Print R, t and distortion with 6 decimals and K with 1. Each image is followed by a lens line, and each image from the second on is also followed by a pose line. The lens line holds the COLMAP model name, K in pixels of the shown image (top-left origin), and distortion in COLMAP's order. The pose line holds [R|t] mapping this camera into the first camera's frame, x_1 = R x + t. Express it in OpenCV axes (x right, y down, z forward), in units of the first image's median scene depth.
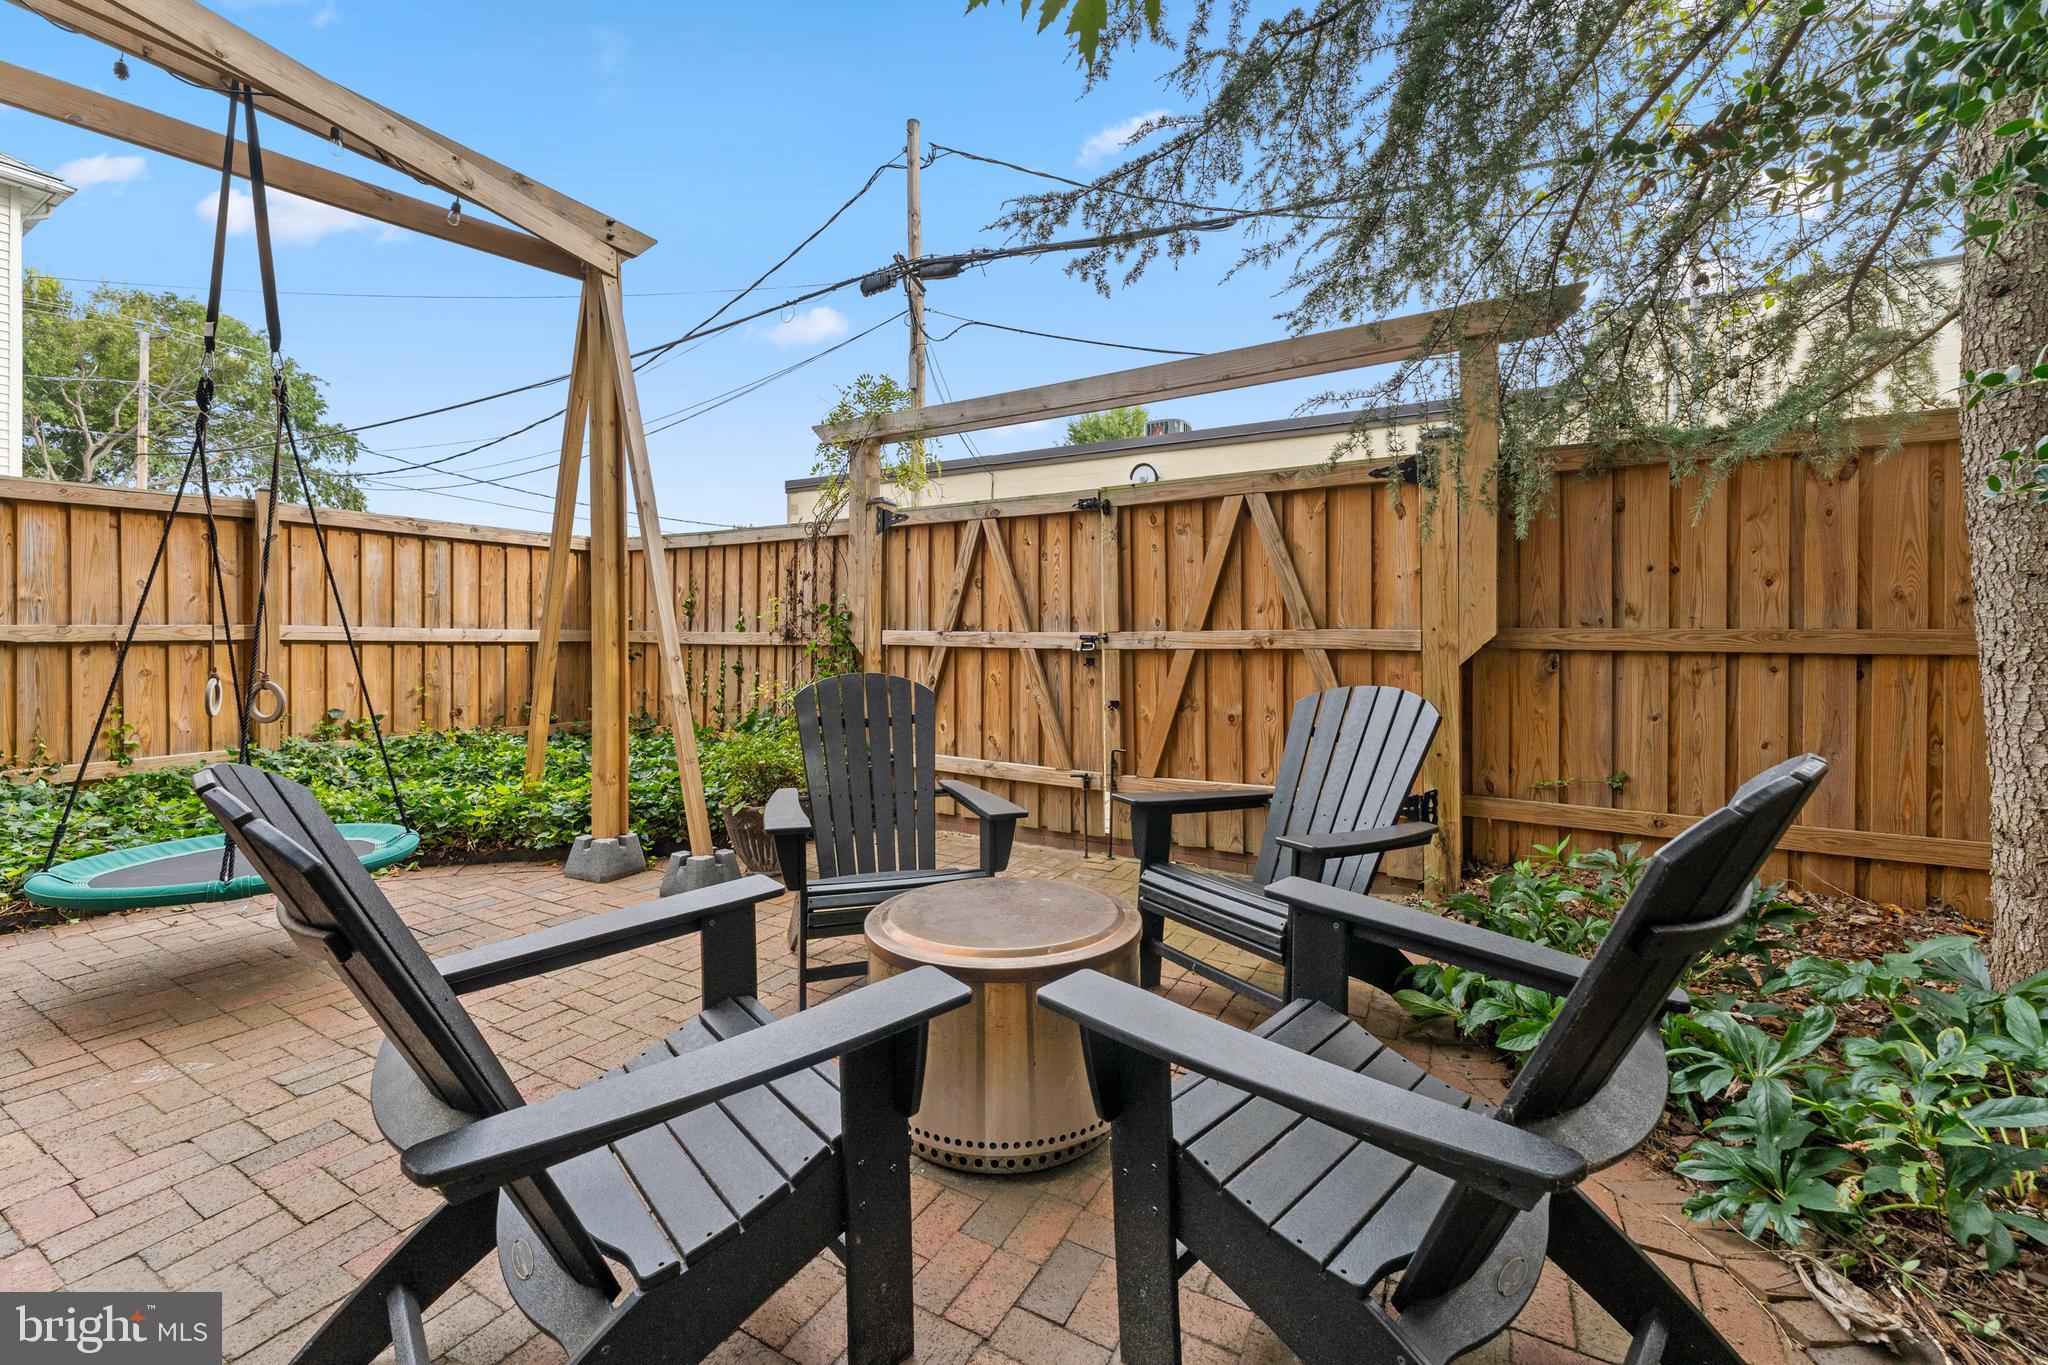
lens RADIAL K [[824.6, 0, 1023.5], [0, 824.6, 642.8], [0, 0, 1]] dist [0.001299, 0.000176]
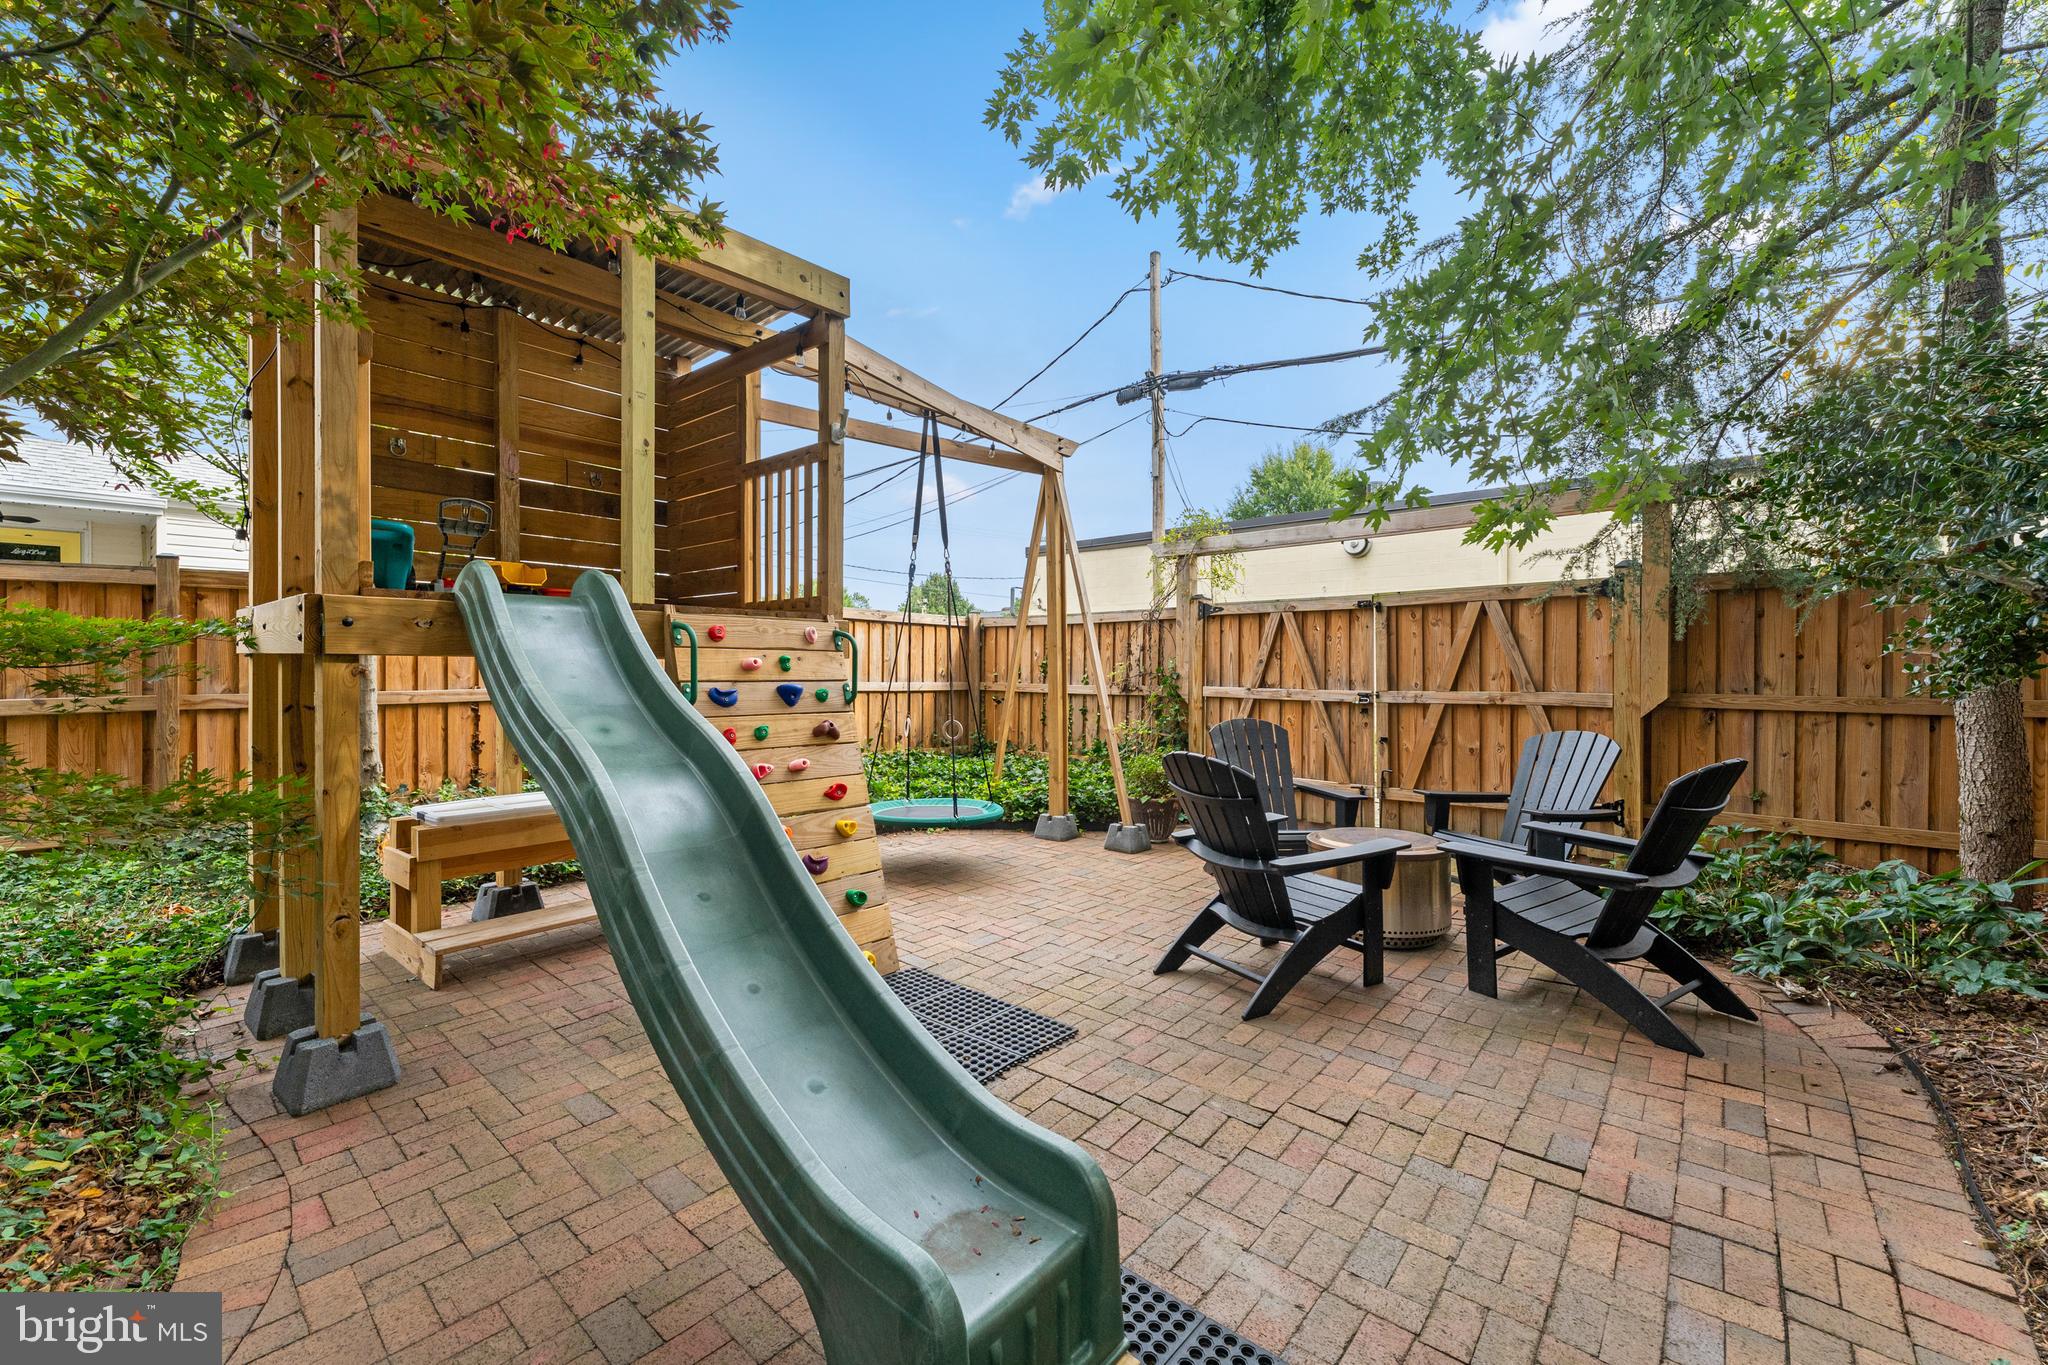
lens RADIAL K [[824.6, 0, 1023.8], [0, 824.6, 679.9], [0, 0, 1]] dist [0.001299, 0.000176]
pose [[0.982016, 0.004048, -0.188756, -0.250831], [-0.003667, 0.999990, 0.002368, -0.035273], [0.188764, -0.001633, 0.982021, -0.590173]]
